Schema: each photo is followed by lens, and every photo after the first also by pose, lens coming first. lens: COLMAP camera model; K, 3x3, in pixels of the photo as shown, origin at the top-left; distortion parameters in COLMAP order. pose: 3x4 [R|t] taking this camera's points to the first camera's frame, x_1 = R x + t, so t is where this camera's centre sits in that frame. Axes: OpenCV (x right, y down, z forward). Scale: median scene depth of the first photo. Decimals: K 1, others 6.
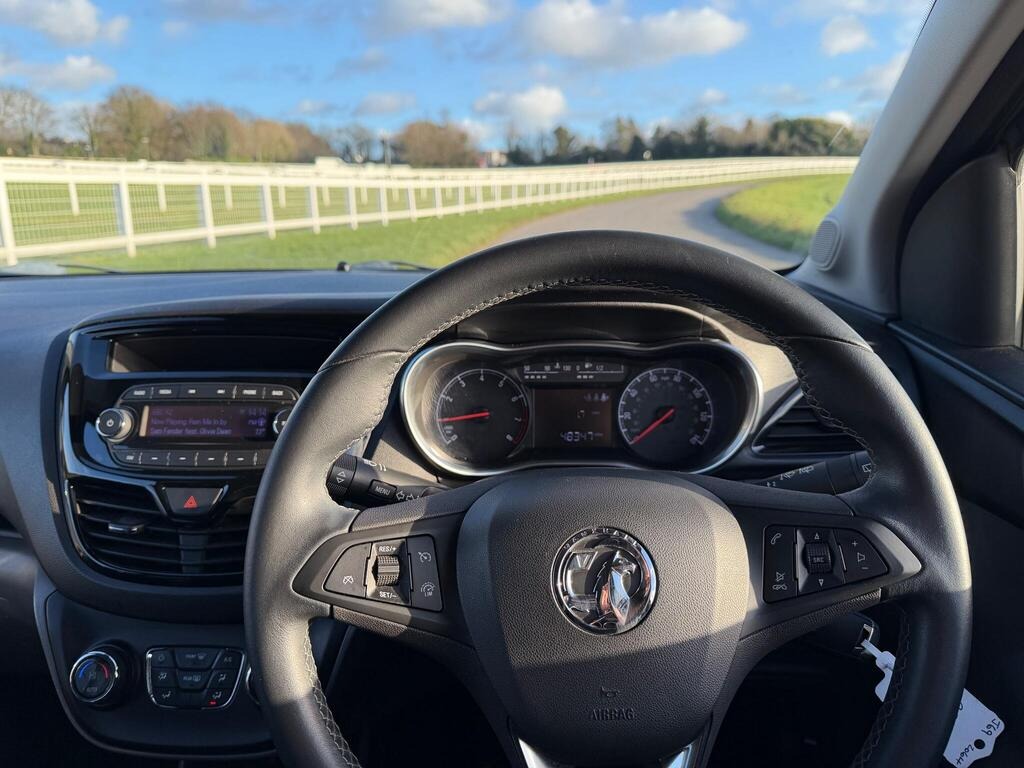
lens RADIAL K [[773.1, 0, 511.5], [0, 773.1, 386.1], [0, 0, 1]] dist [-0.004374, 0.011233]
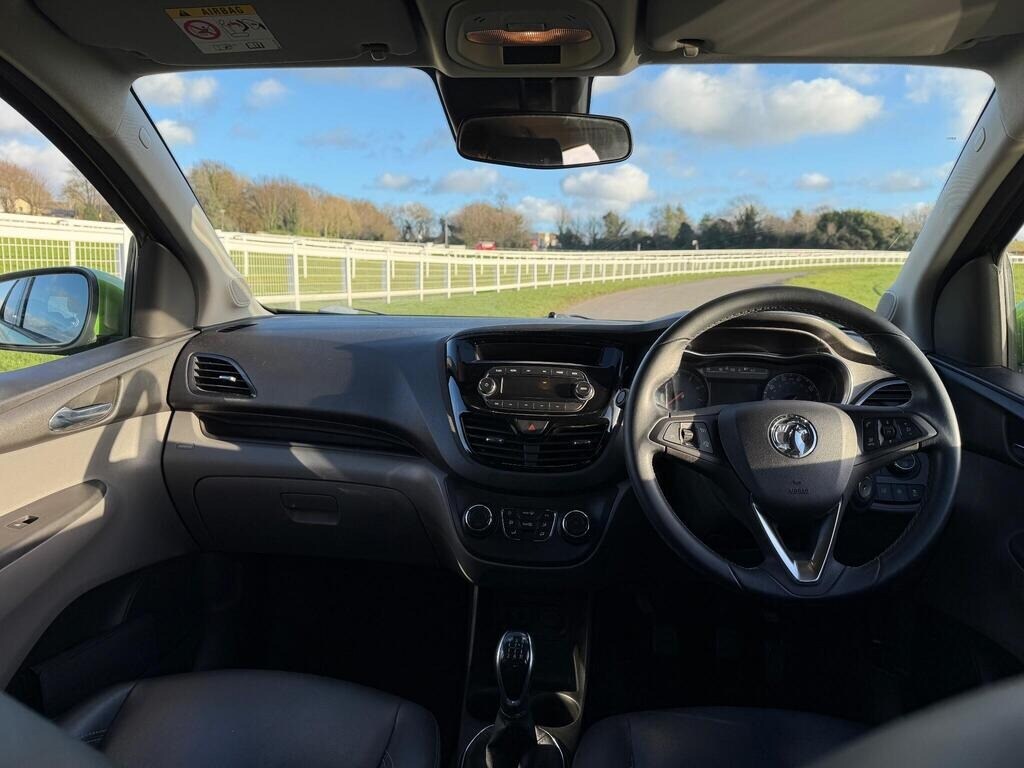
lens RADIAL K [[758.7, 0, 508.4], [0, 758.7, 402.8], [0, 0, 1]] dist [0.042953, -0.013162]
pose [[0.997240, 0.047848, -0.056766, -0.322246], [-0.051977, 0.995930, -0.073630, 0.197103], [0.053012, 0.076377, 0.995669, -0.706384]]
